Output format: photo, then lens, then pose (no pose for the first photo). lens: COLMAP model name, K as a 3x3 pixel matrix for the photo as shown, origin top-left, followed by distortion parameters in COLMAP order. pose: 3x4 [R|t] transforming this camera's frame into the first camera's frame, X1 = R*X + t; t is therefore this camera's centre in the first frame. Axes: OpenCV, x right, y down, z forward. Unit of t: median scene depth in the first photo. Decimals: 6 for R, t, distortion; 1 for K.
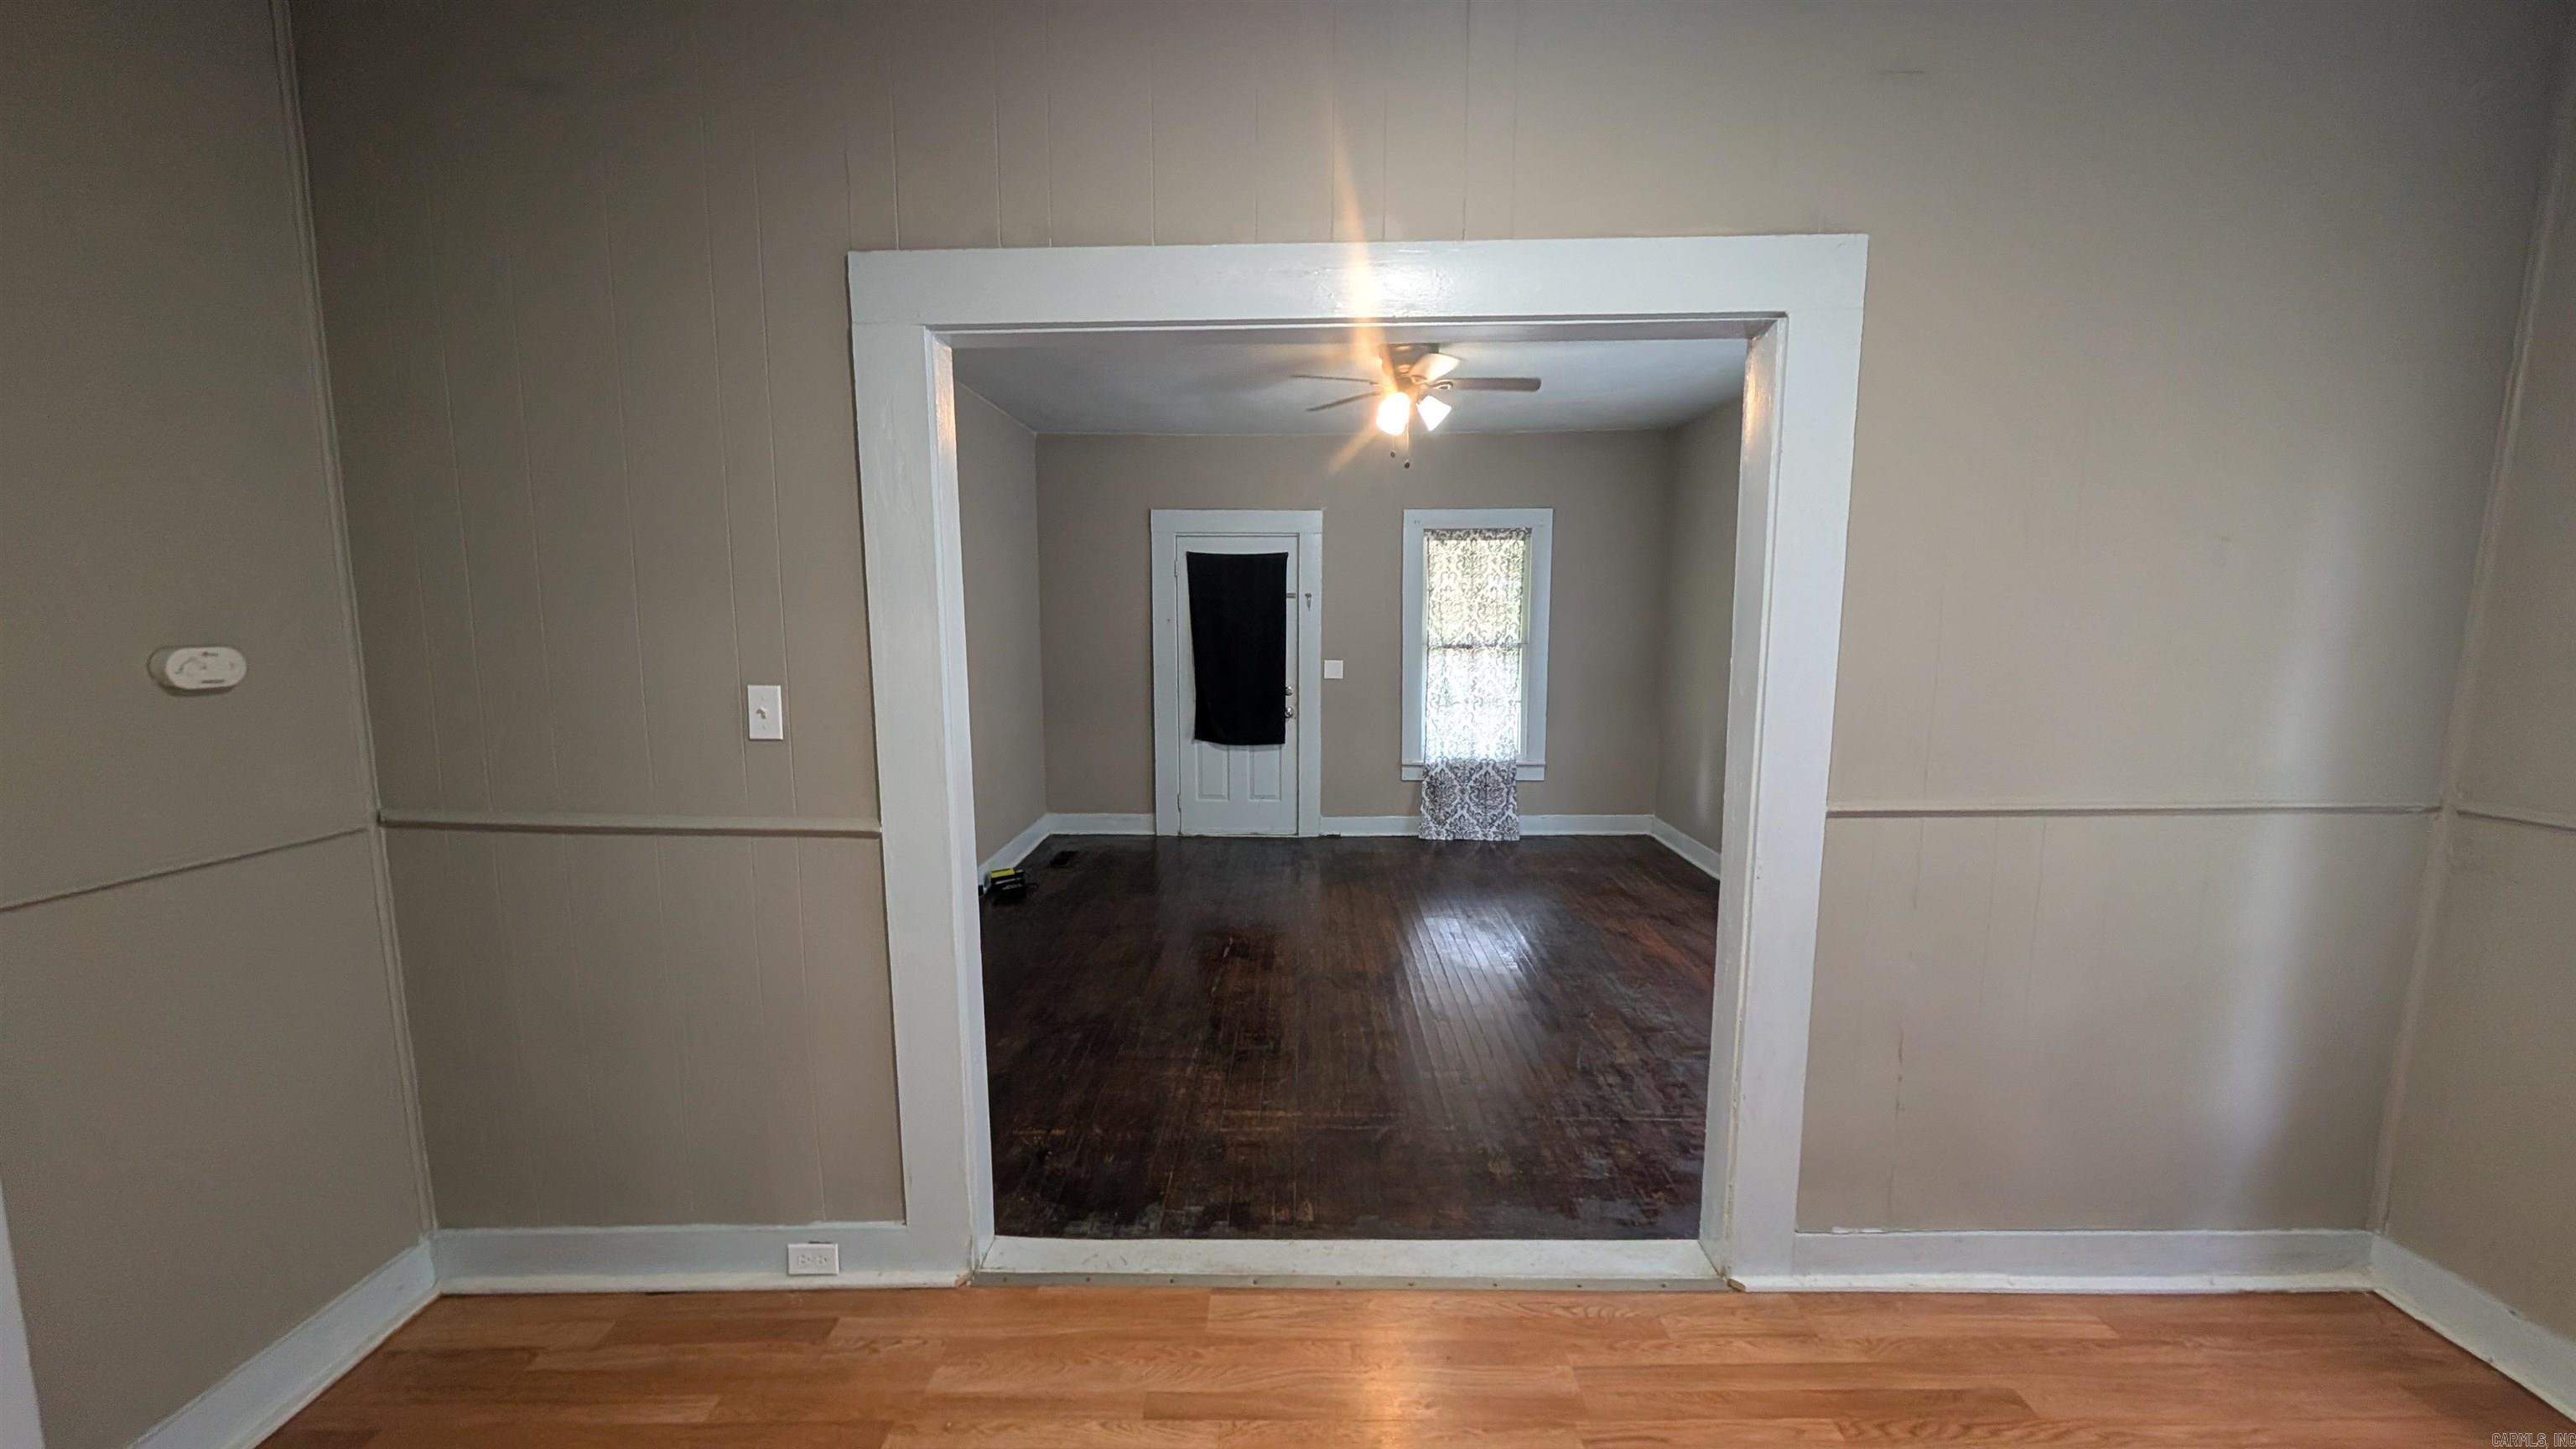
lens RADIAL K [[935.6, 0, 1293.9], [0, 935.6, 726.2], [0, 0, 1]] dist [-0.001254, 0.000227]
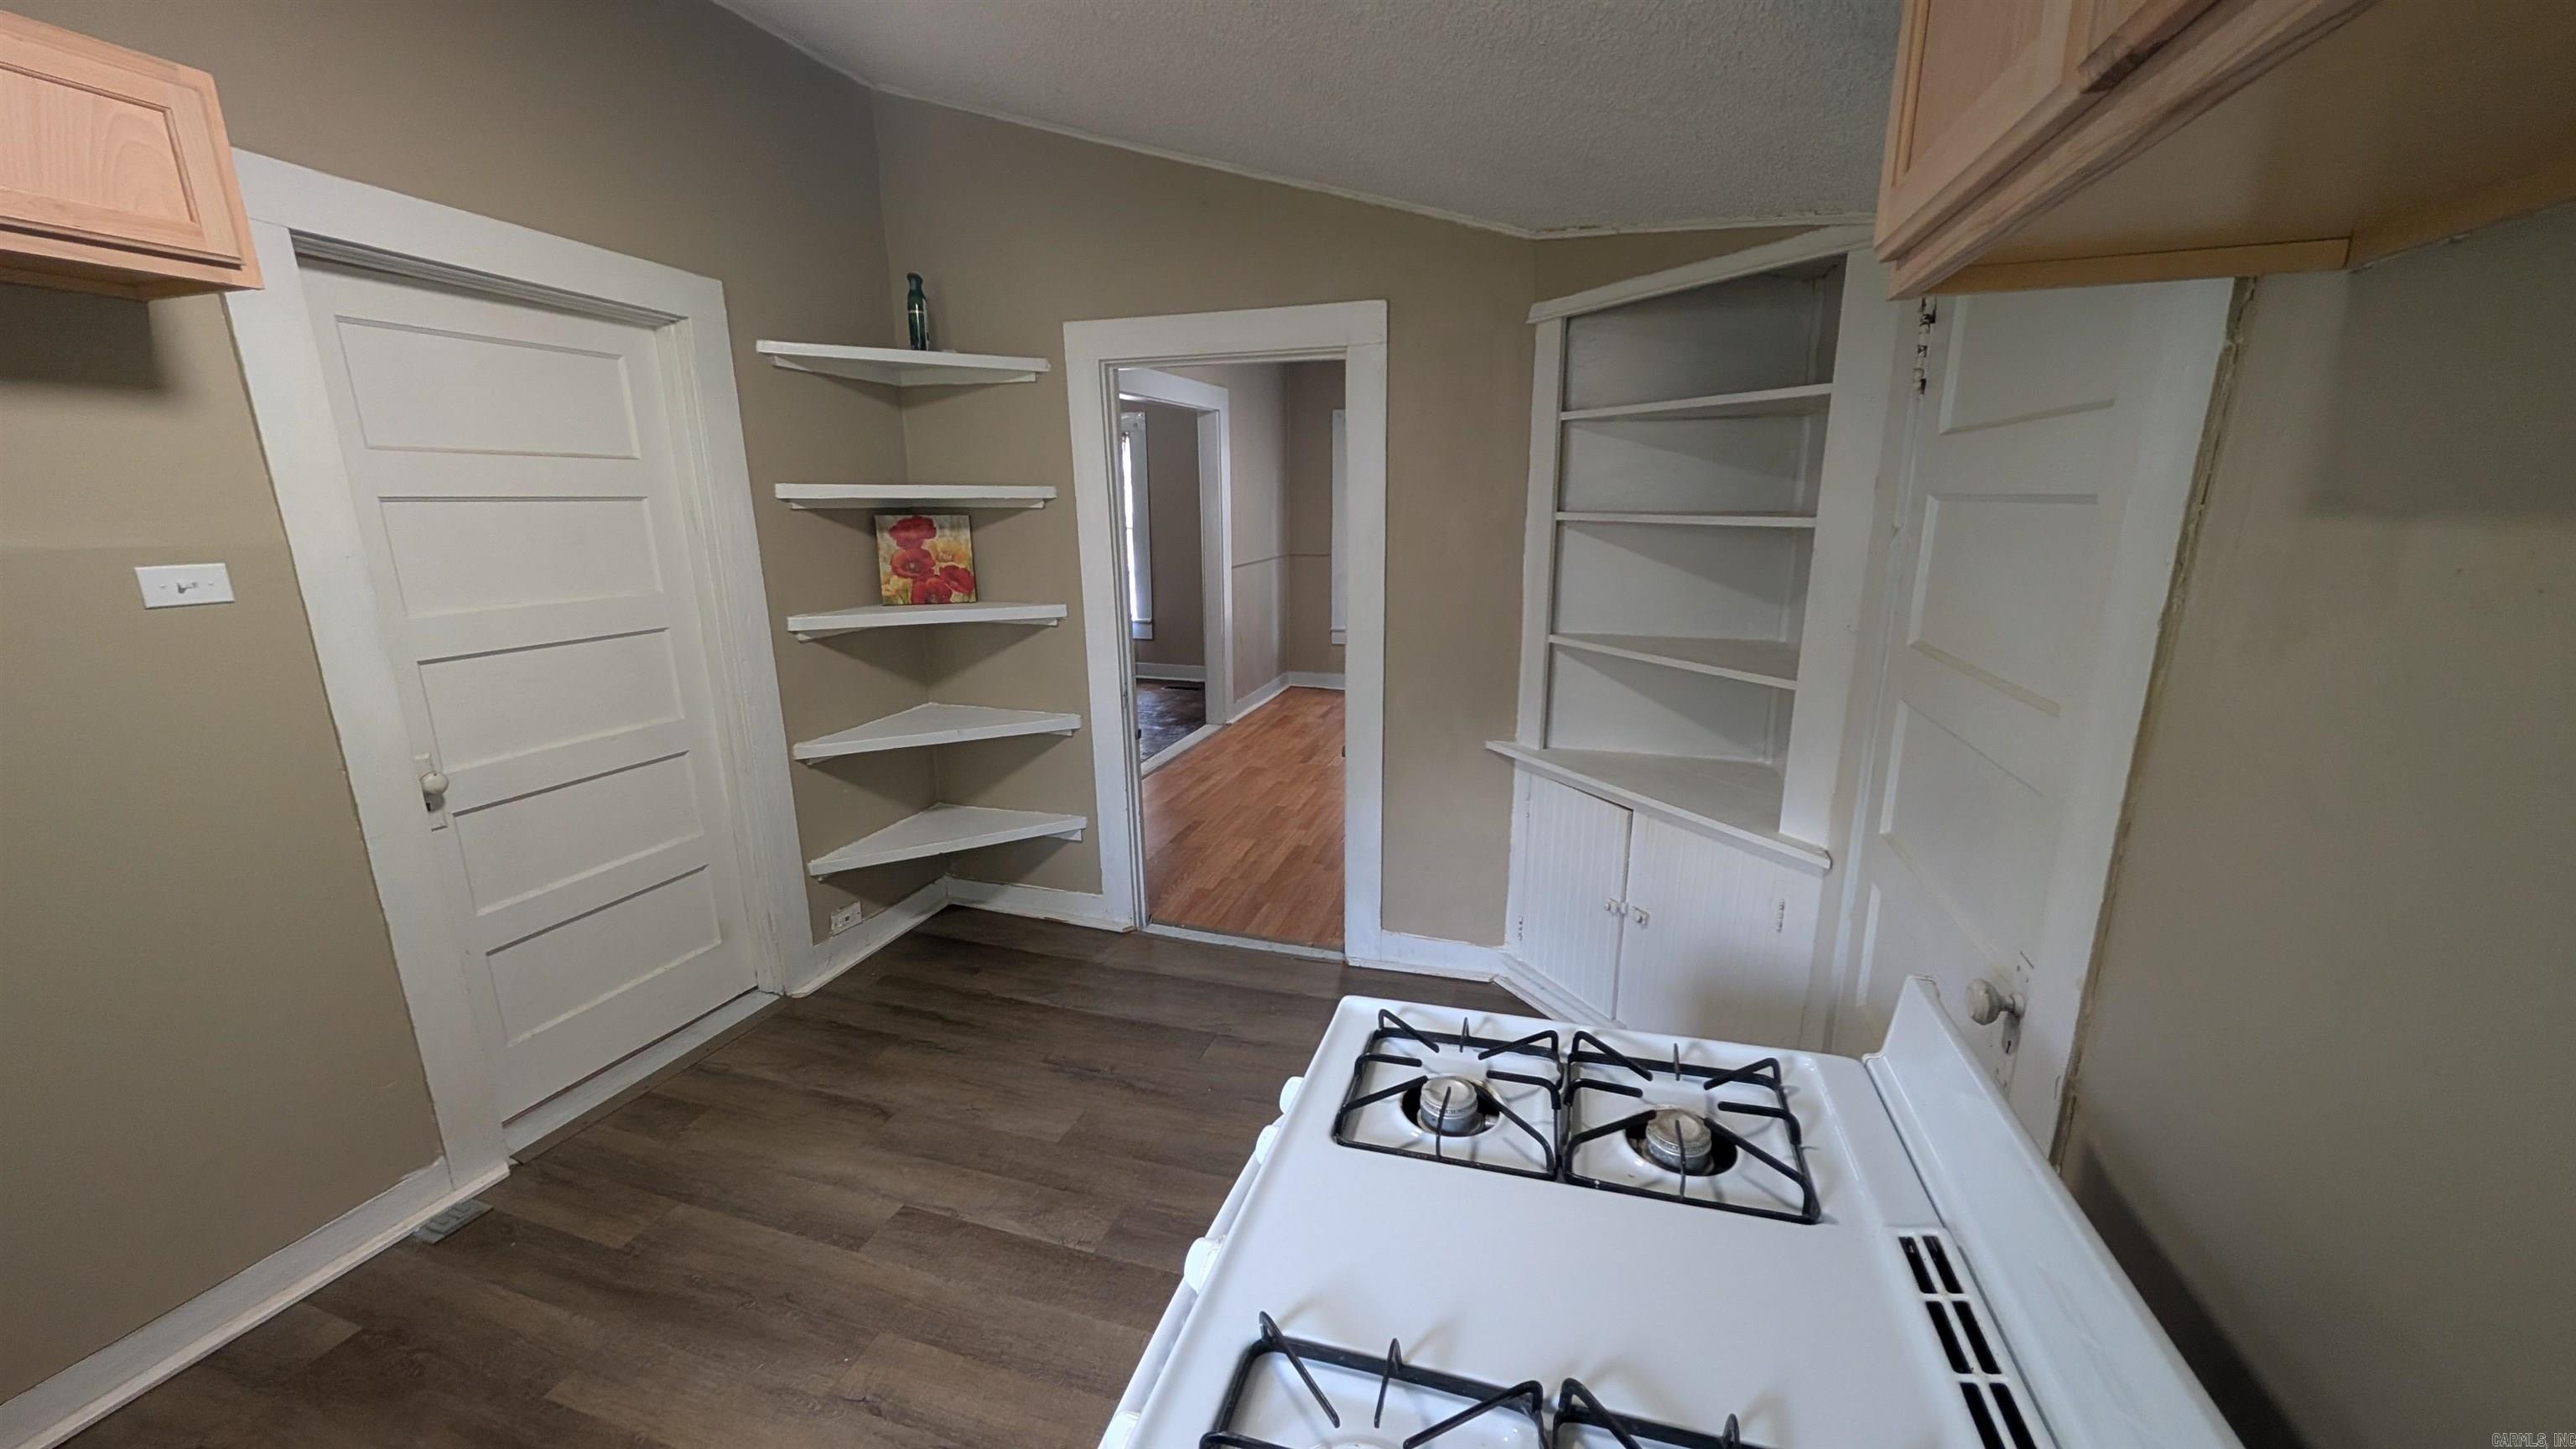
lens RADIAL K [[935.6, 0, 1293.9], [0, 935.6, 726.2], [0, 0, 1]] dist [-0.001254, 0.000227]
pose [[0.292038, -0.227944, 0.928846, -0.838346], [0.118614, 0.972317, 0.201319, -0.000238], [-0.949023, 0.051382, 0.310991, -0.063384]]
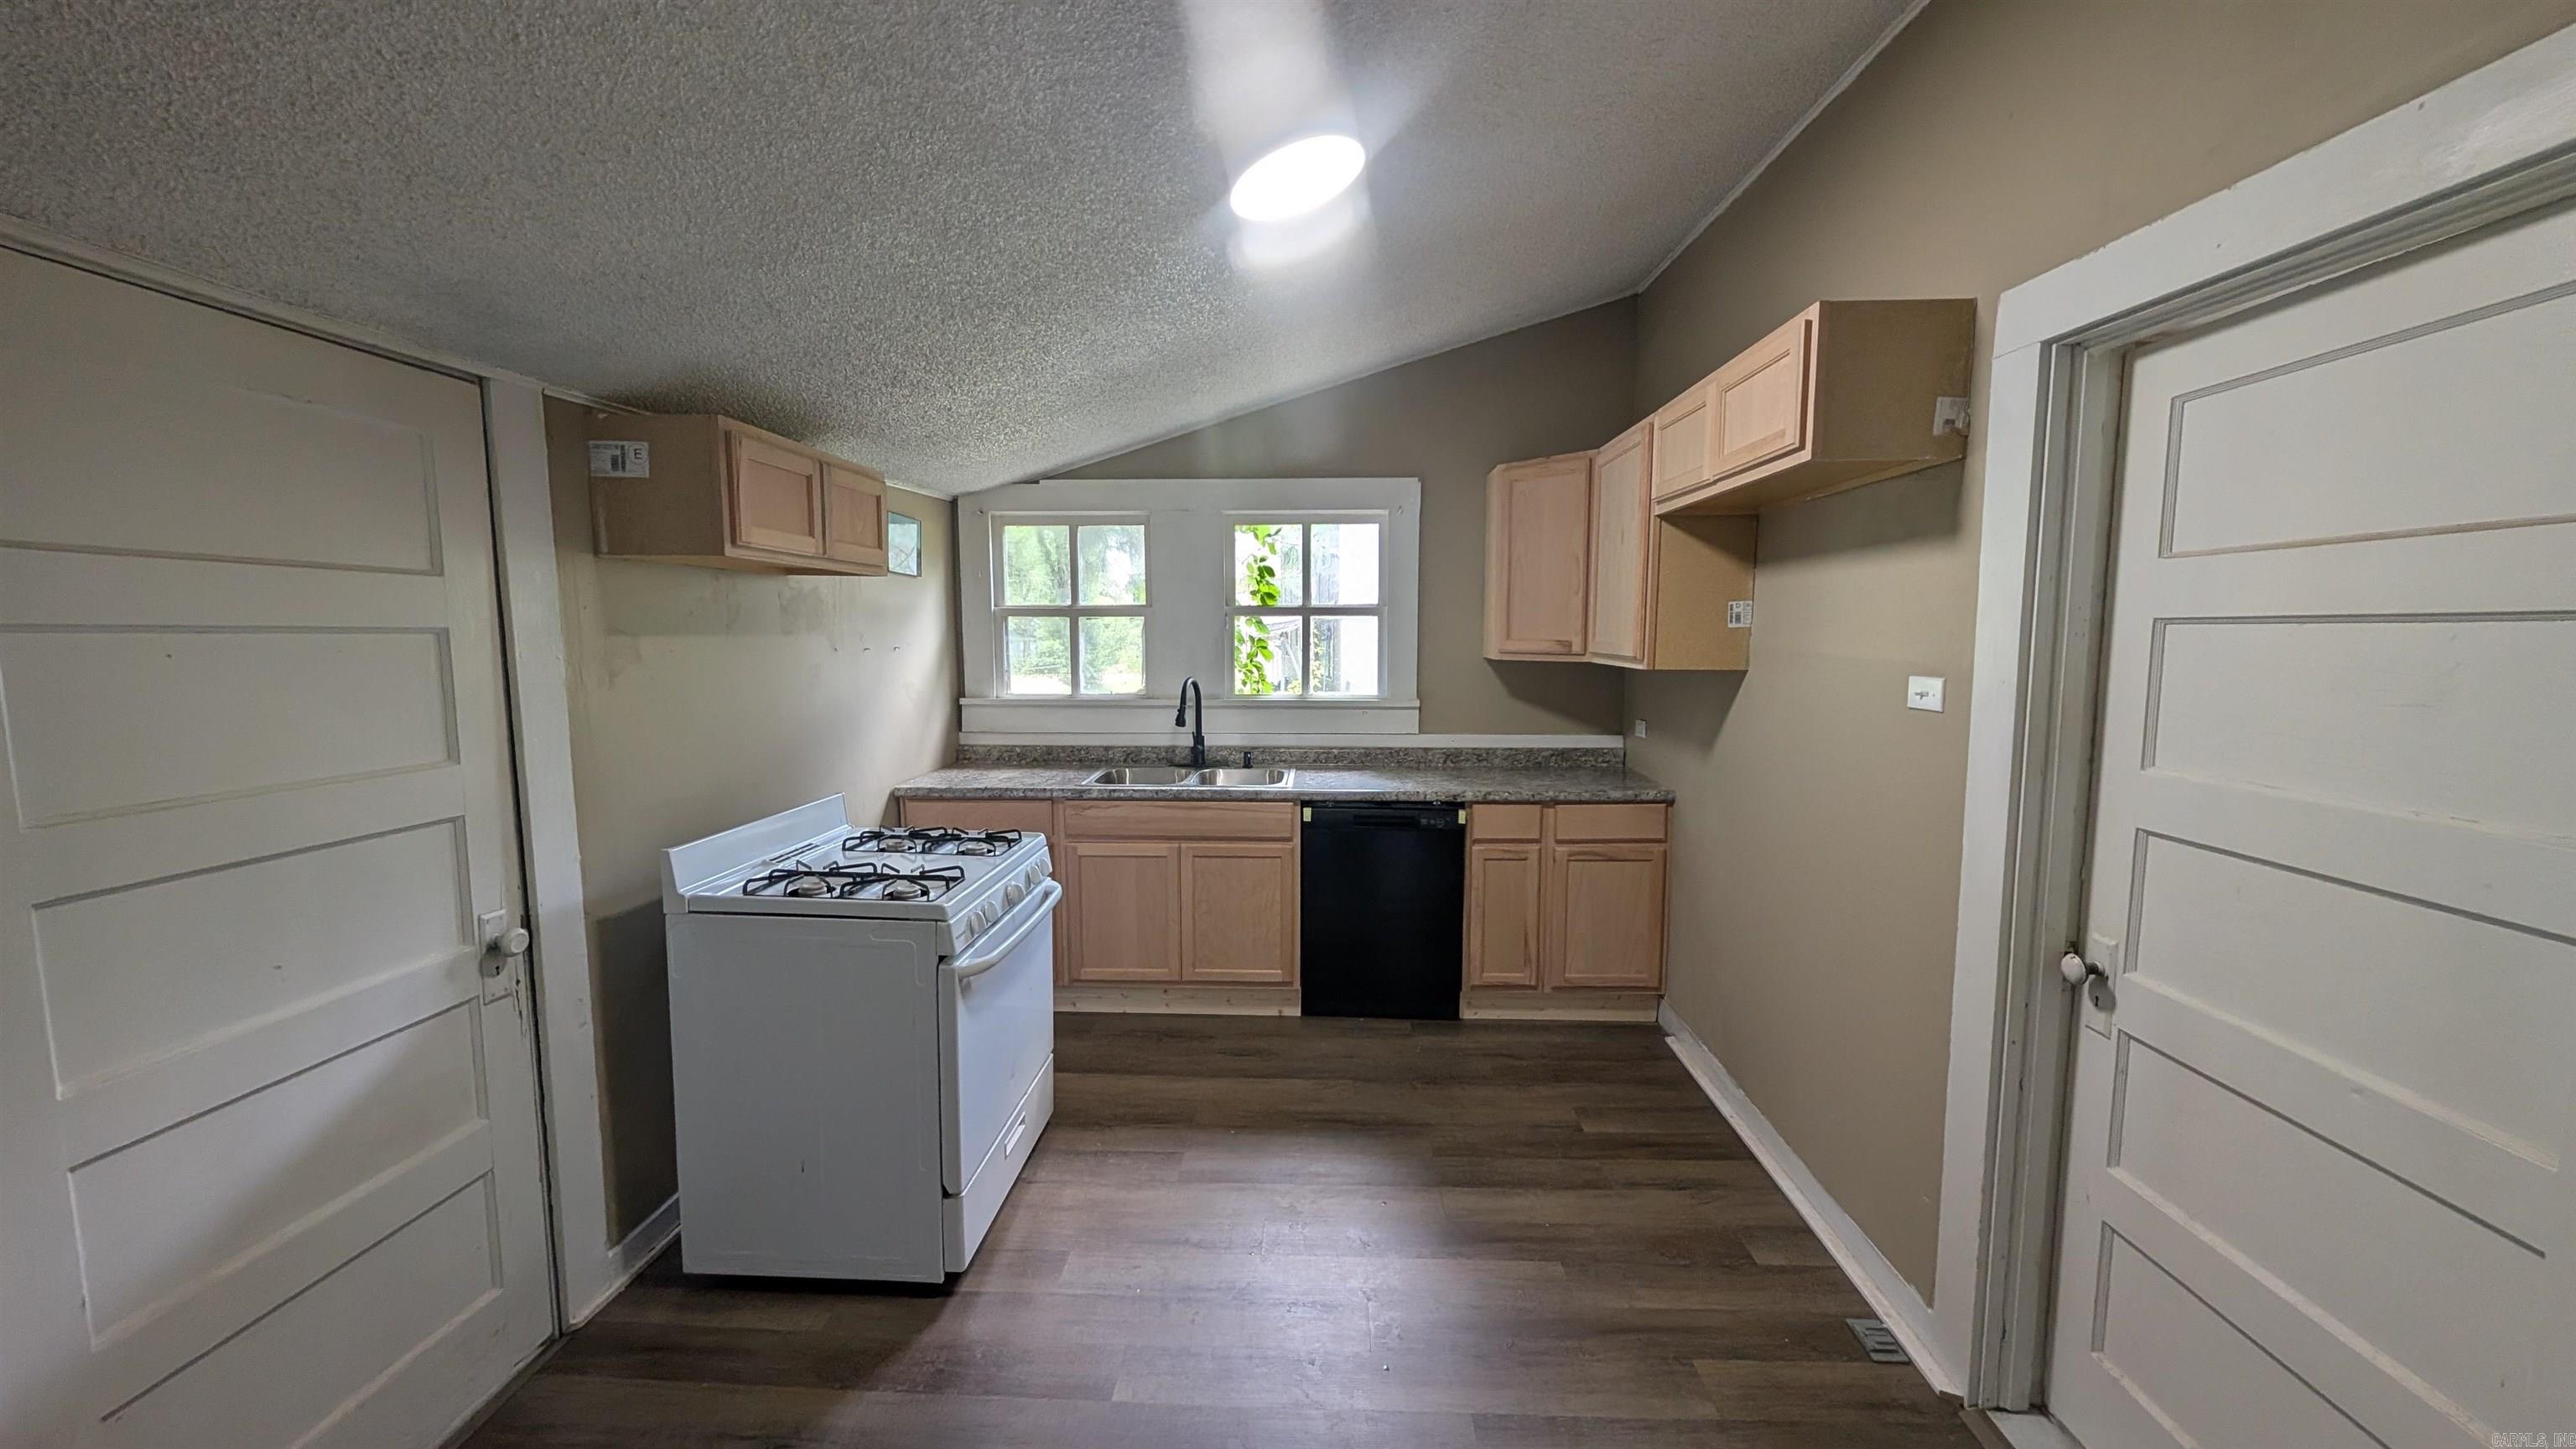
lens RADIAL K [[935.6, 0, 1293.9], [0, 935.6, 726.2], [0, 0, 1]] dist [-0.001254, 0.000227]
pose [[-0.031332, 0.098840, -0.994610, -0.324311], [-0.118936, 0.987660, 0.101896, -0.019942], [0.992407, 0.121488, -0.019190, 0.118475]]
